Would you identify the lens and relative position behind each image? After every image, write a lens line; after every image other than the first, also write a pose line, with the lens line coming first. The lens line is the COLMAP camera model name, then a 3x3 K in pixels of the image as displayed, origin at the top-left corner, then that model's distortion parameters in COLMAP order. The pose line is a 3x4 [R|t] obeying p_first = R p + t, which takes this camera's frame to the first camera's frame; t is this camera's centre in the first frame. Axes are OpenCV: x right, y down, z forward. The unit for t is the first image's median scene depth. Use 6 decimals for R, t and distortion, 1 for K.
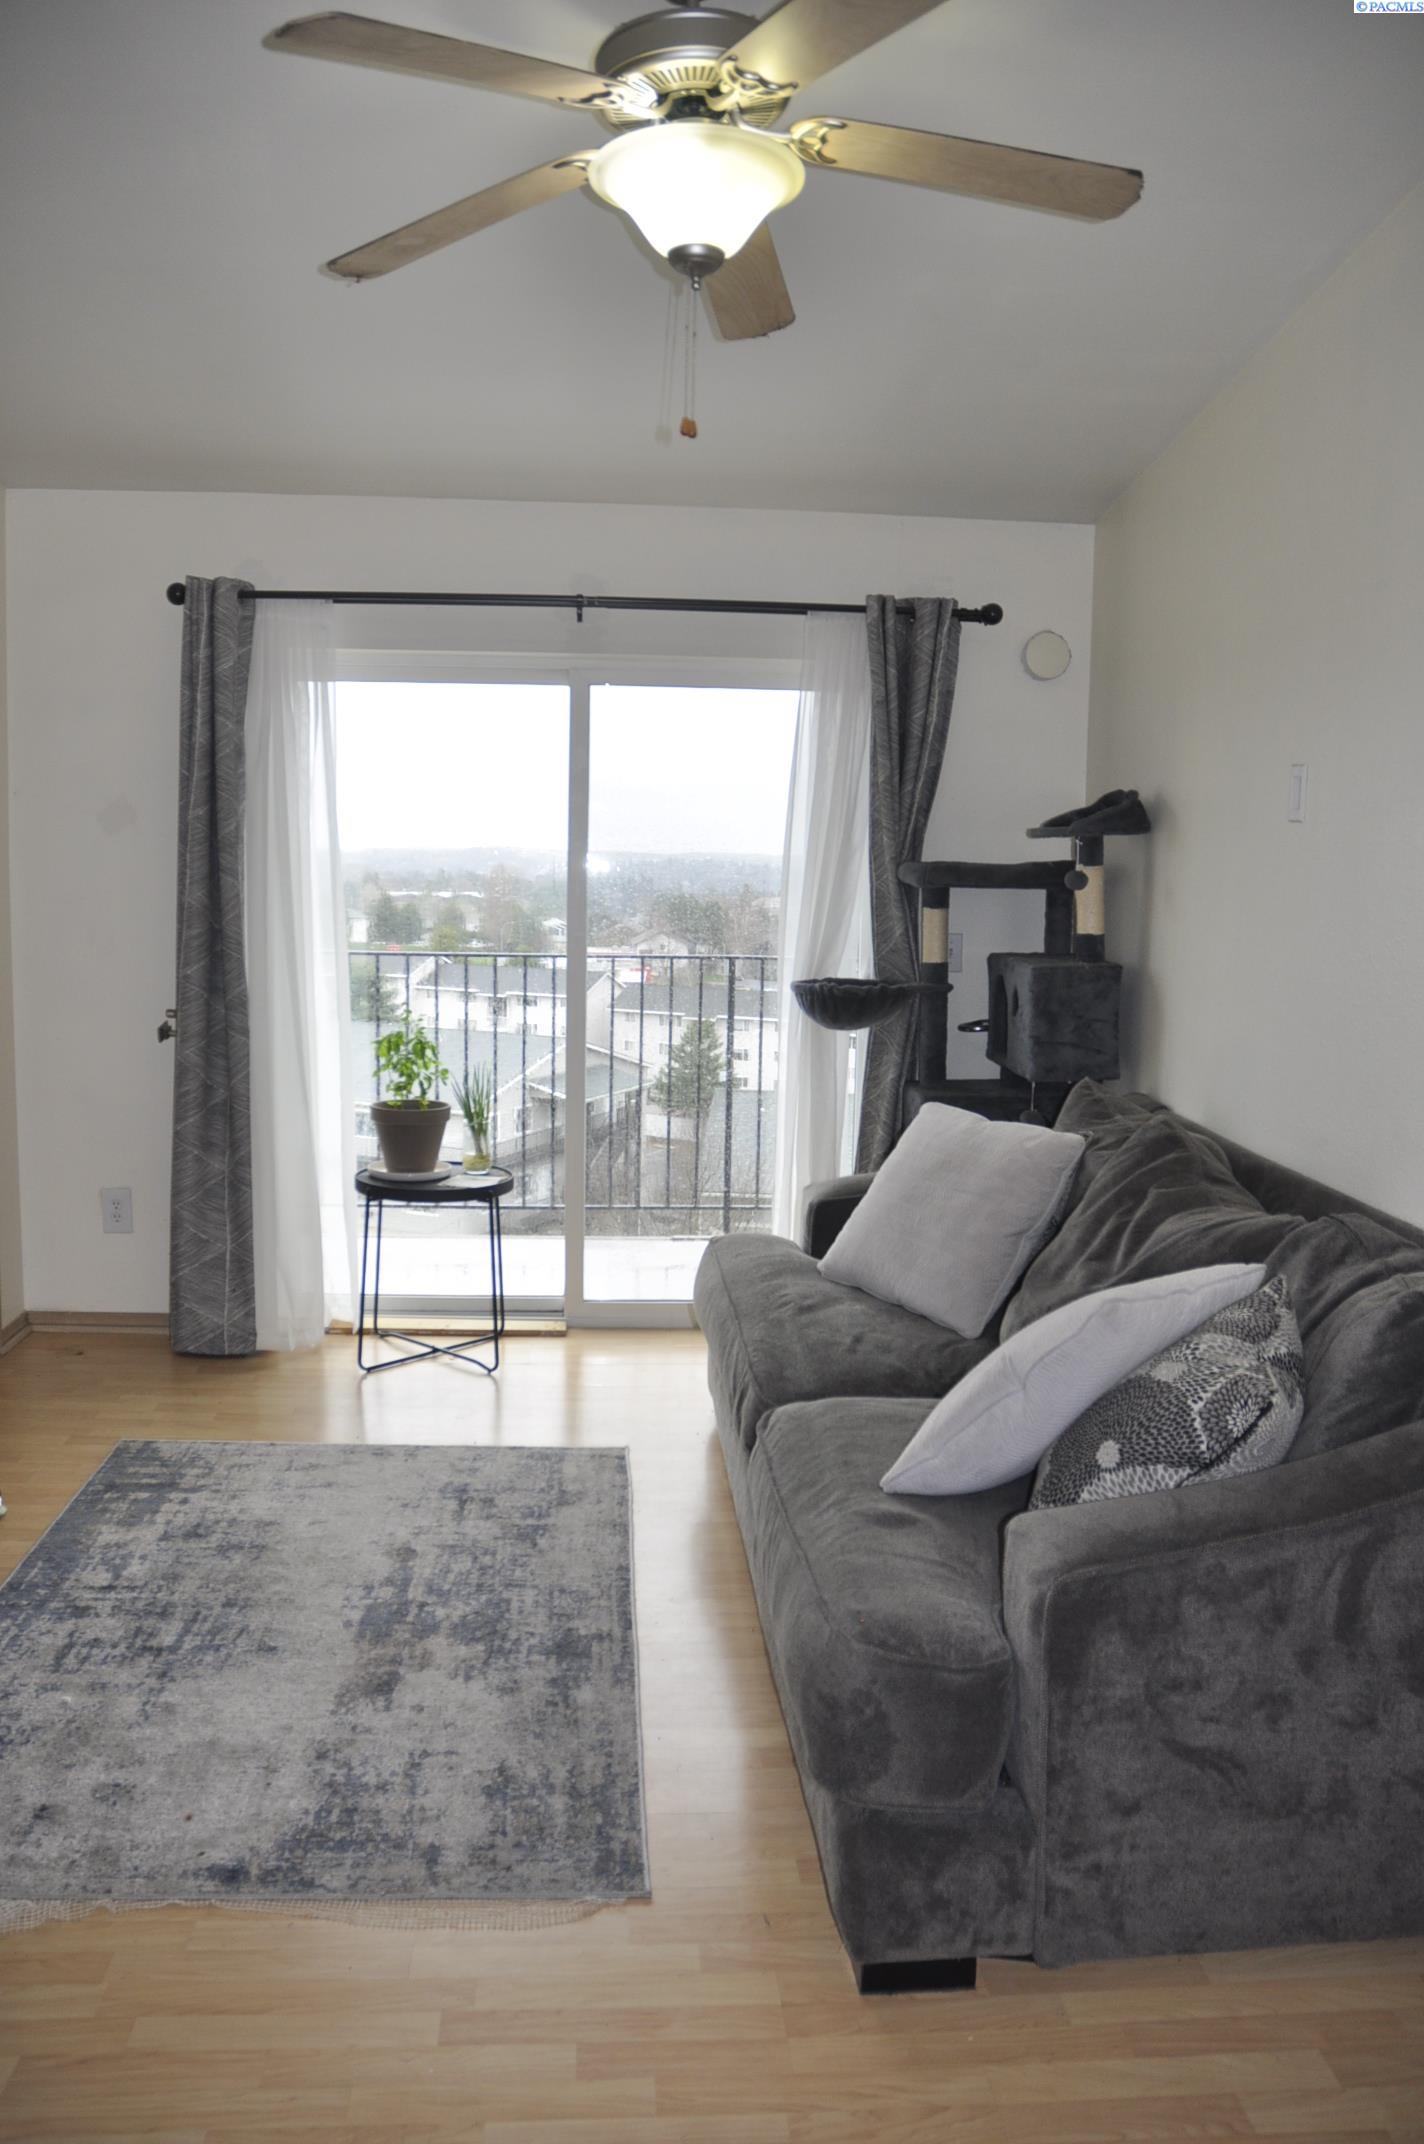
lens RADIAL K [[1677.0, 0, 720.5], [0, 1677.0, 1078.8], [0, 0, 1]] dist [-0.169300, 0.139594]
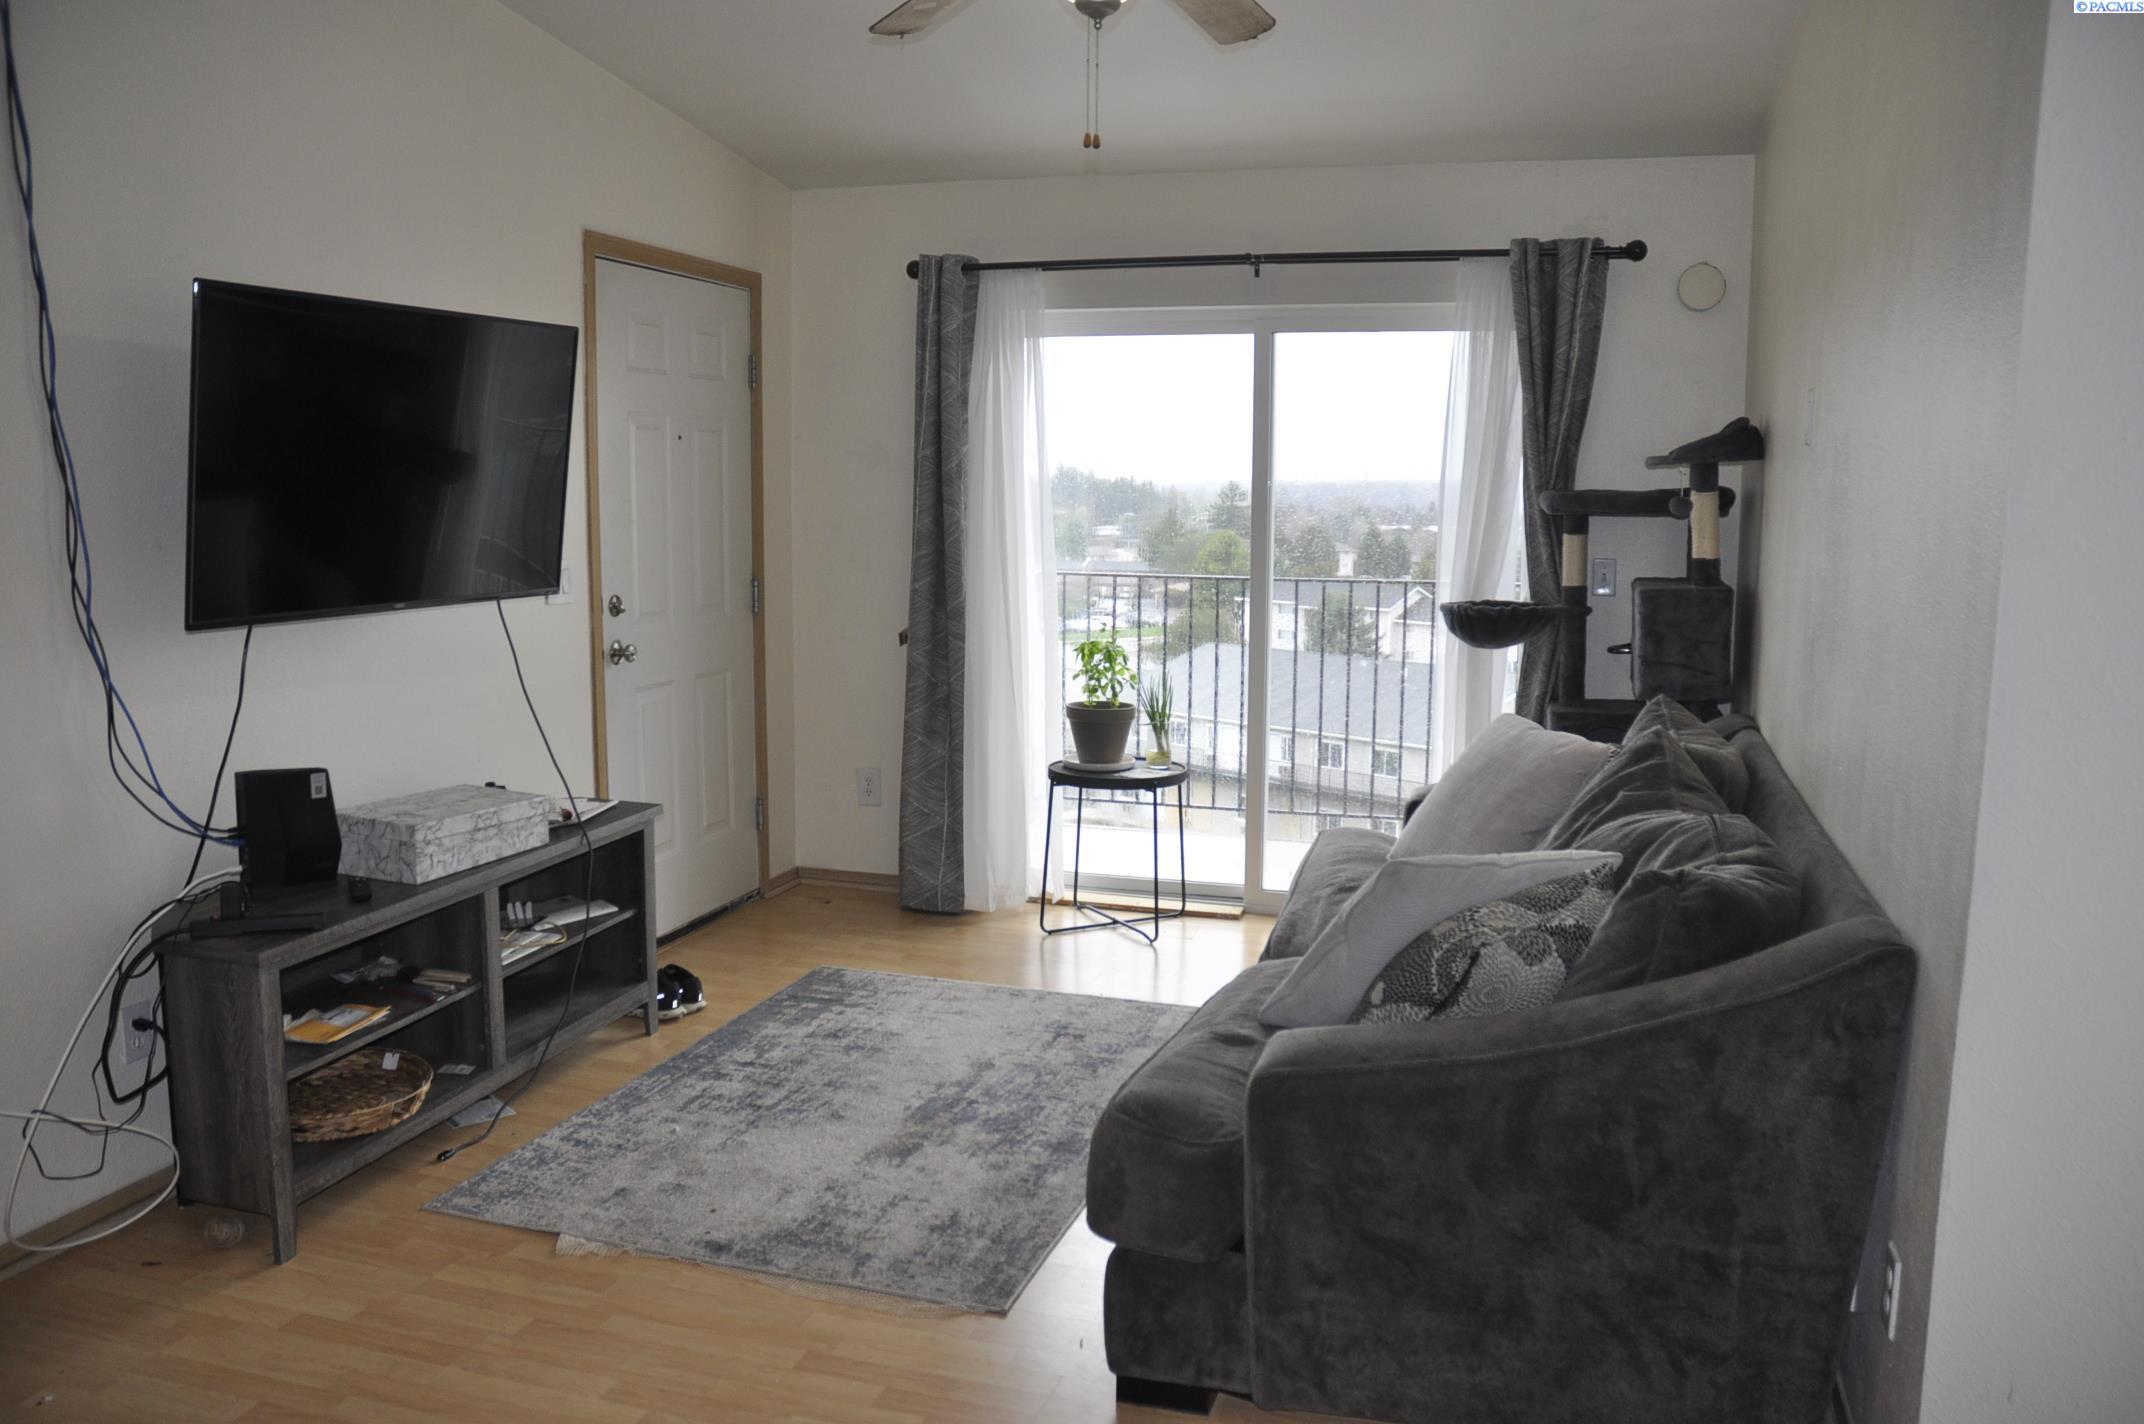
lens RADIAL K [[1677.0, 0, 1064.3], [0, 1677.0, 704.9], [0, 0, 1]] dist [-0.169300, 0.139594]
pose [[0.930530, 0.032761, -0.364746, 0.228226], [-0.034362, 0.999407, 0.002102, 0.015042], [0.364599, 0.010577, 0.931105, -0.088372]]
